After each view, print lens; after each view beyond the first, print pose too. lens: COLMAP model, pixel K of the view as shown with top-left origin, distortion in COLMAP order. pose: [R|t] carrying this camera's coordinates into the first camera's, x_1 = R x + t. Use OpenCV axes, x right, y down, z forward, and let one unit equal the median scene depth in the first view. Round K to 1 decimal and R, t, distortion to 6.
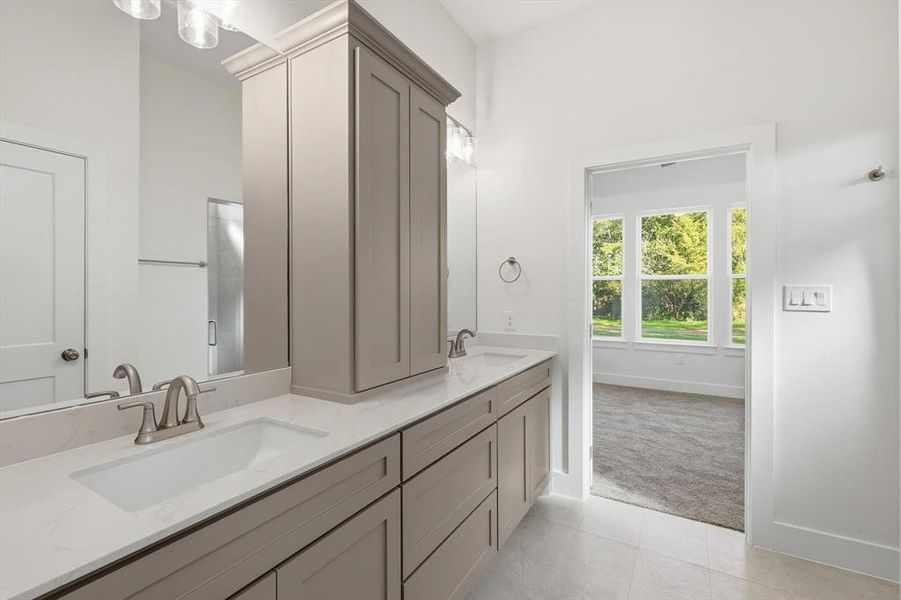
lens RADIAL K [[398.1, 0, 450.9], [0, 398.1, 296.2], [0, 0, 1]] dist [0.002514, 0.000545]
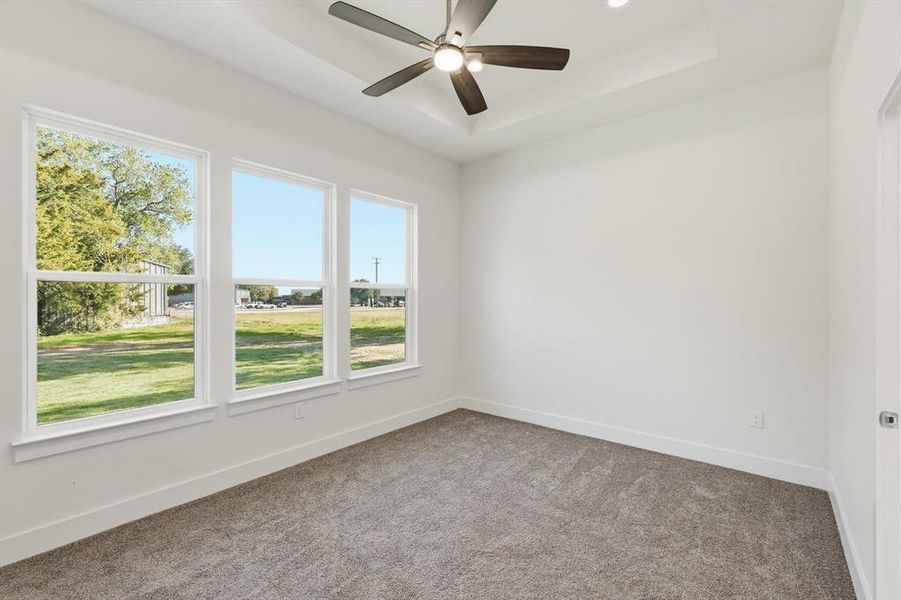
lens RADIAL K [[394.2, 0, 451.2], [0, 394.2, 296.0], [0, 0, 1]] dist [0.001978, -0.000030]
pose [[0.153585, 0.001817, 0.988134, -0.014016], [0.009578, 0.999949, -0.003327, -0.027203], [-0.988089, 0.009975, 0.153560, 0.794162]]
